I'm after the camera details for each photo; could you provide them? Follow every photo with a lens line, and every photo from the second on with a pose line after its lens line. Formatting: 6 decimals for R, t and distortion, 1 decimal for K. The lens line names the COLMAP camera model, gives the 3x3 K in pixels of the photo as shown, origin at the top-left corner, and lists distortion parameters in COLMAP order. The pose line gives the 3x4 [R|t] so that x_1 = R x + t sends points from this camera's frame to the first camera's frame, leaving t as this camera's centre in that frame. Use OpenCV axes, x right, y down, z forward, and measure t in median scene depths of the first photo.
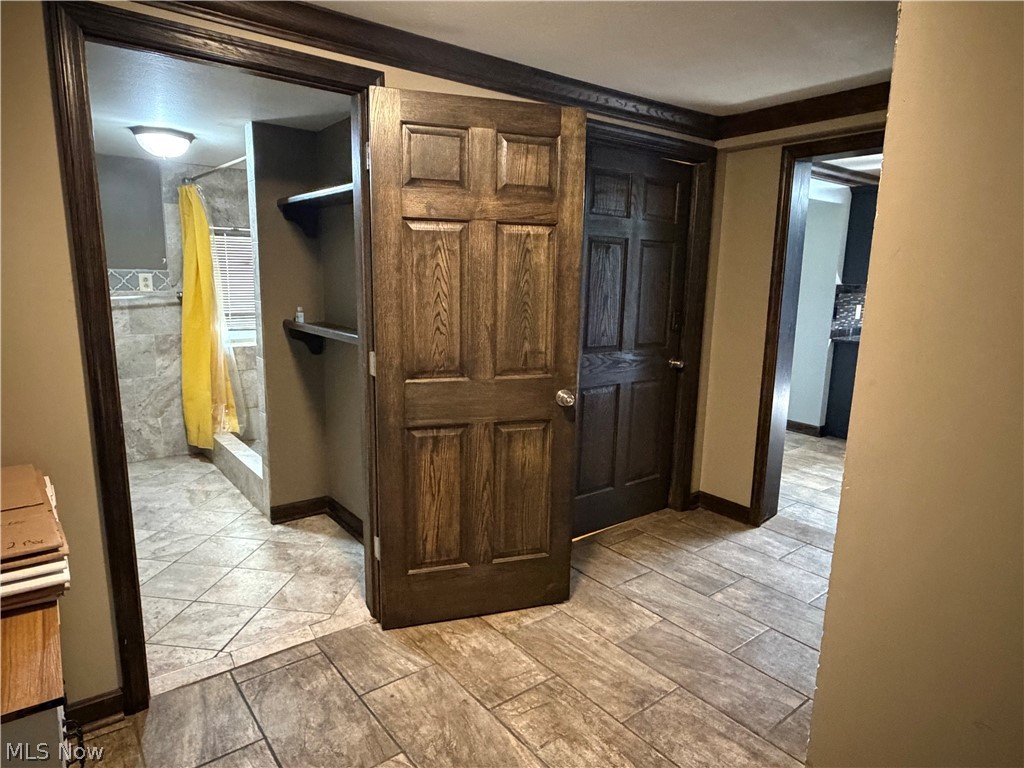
lens RADIAL K [[617.2, 0, 510.2], [0, 617.2, 386.3], [0, 0, 1]] dist [-0.001023, -0.001269]
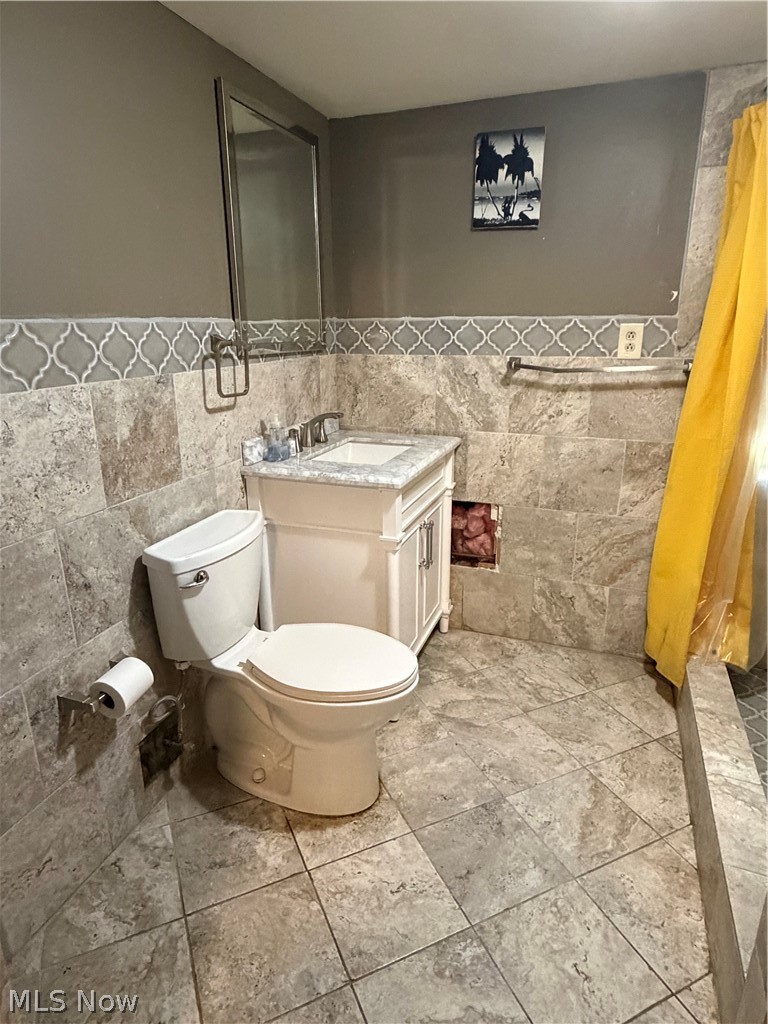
lens RADIAL K [[617.2, 0, 382.9], [0, 617.2, 512.2], [0, 0, 1]] dist [-0.001023, -0.001269]
pose [[0.525172, 0.229709, -0.819407, -0.234868], [-0.133899, 0.973191, 0.187002, -0.094952], [0.840396, 0.011510, 0.541851, 0.532973]]
